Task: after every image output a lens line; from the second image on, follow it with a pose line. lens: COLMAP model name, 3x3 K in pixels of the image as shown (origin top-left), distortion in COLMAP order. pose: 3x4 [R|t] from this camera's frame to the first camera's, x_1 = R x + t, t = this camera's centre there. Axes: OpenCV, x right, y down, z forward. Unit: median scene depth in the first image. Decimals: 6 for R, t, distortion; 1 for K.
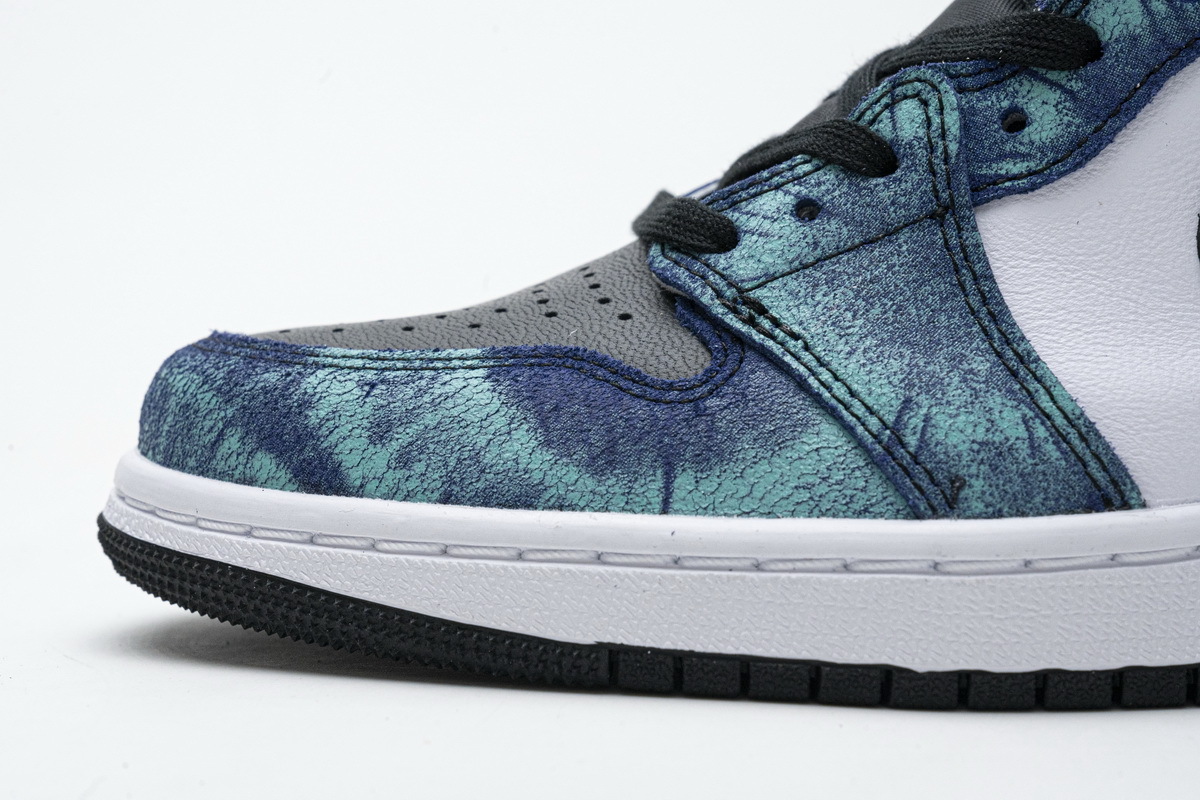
lens RADIAL K [[2306.9, 0, 600.0], [0, 2306.9, 400.0], [0, 0, 1]] dist [0.033310, -0.161843]
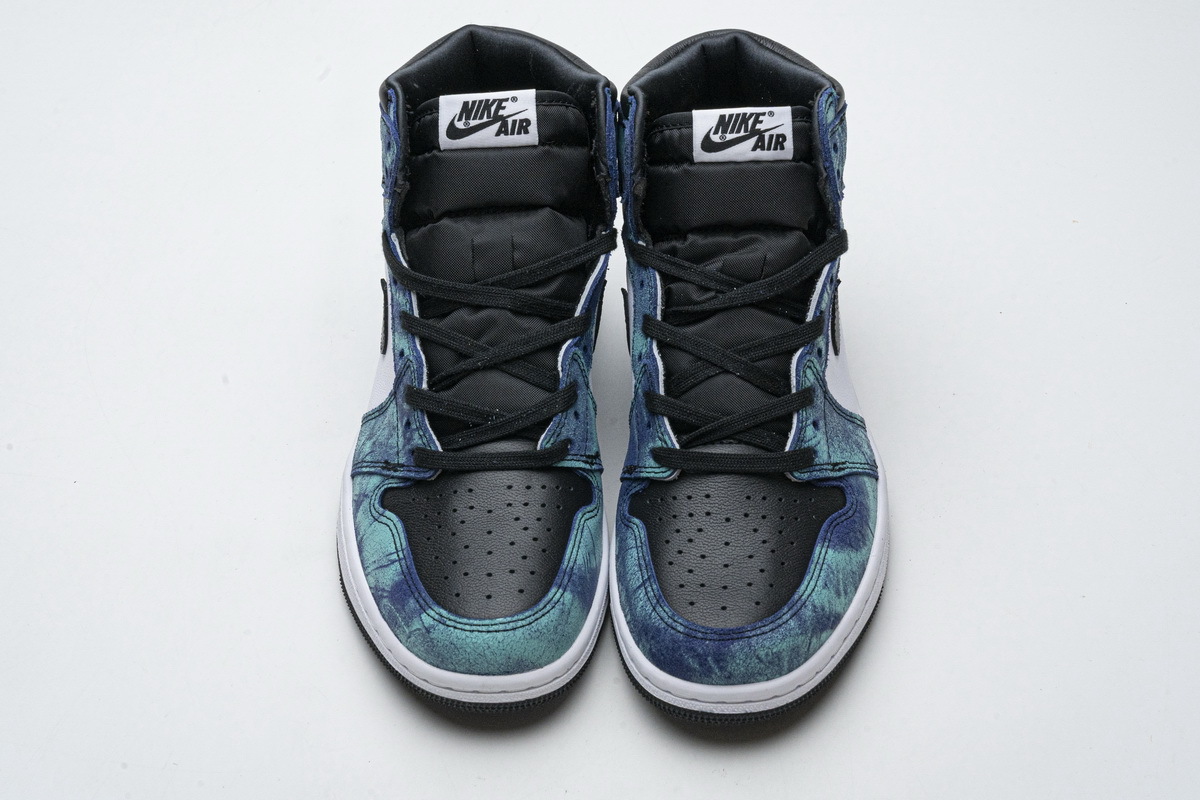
lens RADIAL K [[2364.1, 0, 622.7], [0, 2364.1, 400.4], [0, 0, 1]] dist [-0.009421, -0.206383]
pose [[-0.005731, -0.671444, 0.741033, -2.020449], [0.043012, 0.740194, 0.671016, -2.049524], [-0.999058, 0.035719, 0.024638, 1.189060]]
